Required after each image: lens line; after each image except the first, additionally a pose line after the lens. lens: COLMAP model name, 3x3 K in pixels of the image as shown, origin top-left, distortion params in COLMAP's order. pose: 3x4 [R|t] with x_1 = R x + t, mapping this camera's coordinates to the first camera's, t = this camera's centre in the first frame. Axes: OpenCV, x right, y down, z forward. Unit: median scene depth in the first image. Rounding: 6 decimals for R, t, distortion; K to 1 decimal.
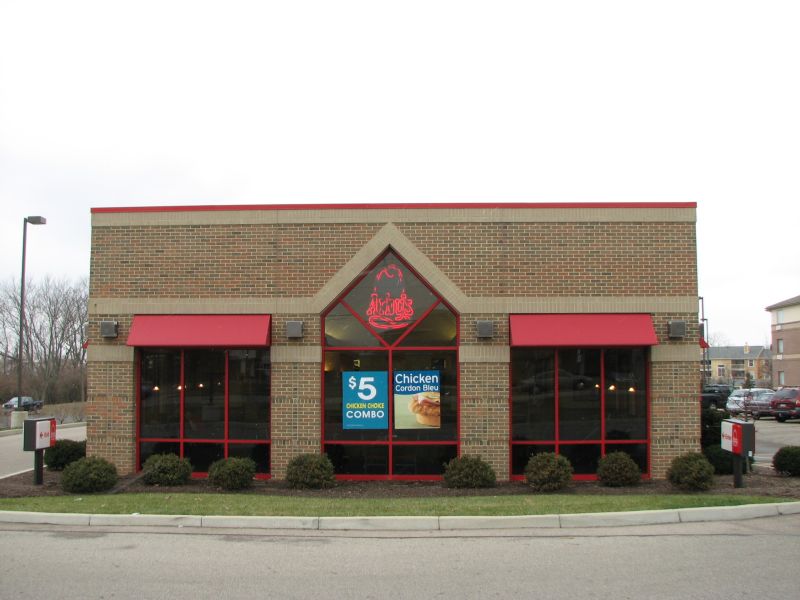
lens RADIAL K [[819.0, 0, 400.1], [0, 819.0, 305.1], [0, 0, 1]] dist [-0.101024, 0.000000]
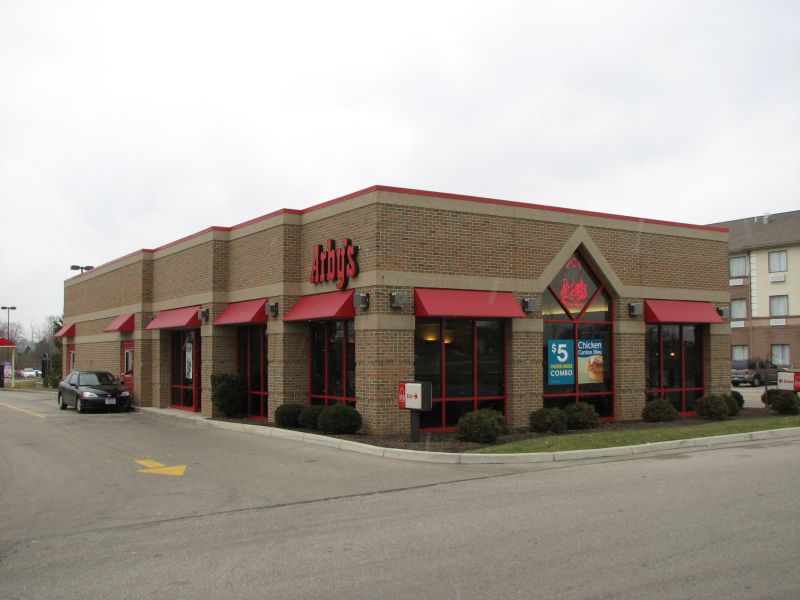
lens RADIAL K [[819.0, 0, 395.2], [0, 819.0, 299.3], [0, 0, 1]] dist [-0.101024, 0.000000]
pose [[0.831904, 0.034198, 0.553864, -0.970207], [-0.045933, 0.998918, 0.007313, 0.021064], [-0.553015, -0.031524, 0.832575, 0.086287]]
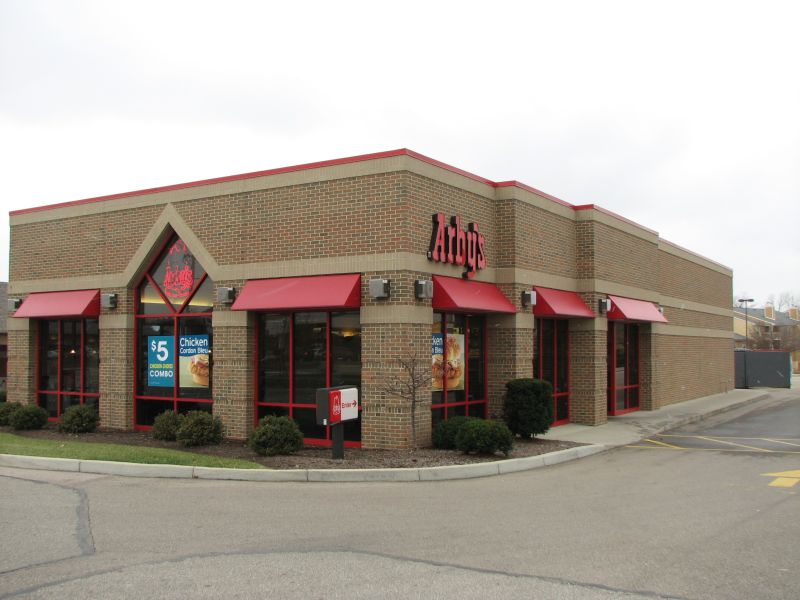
lens RADIAL K [[819.0, 0, 401.1], [0, 819.0, 307.3], [0, 0, 1]] dist [-0.101024, 0.000000]
pose [[0.868444, -0.024688, -0.495172, 0.807509], [0.042778, 0.998766, 0.025229, 0.027535], [0.493938, -0.043093, 0.868429, 0.190485]]
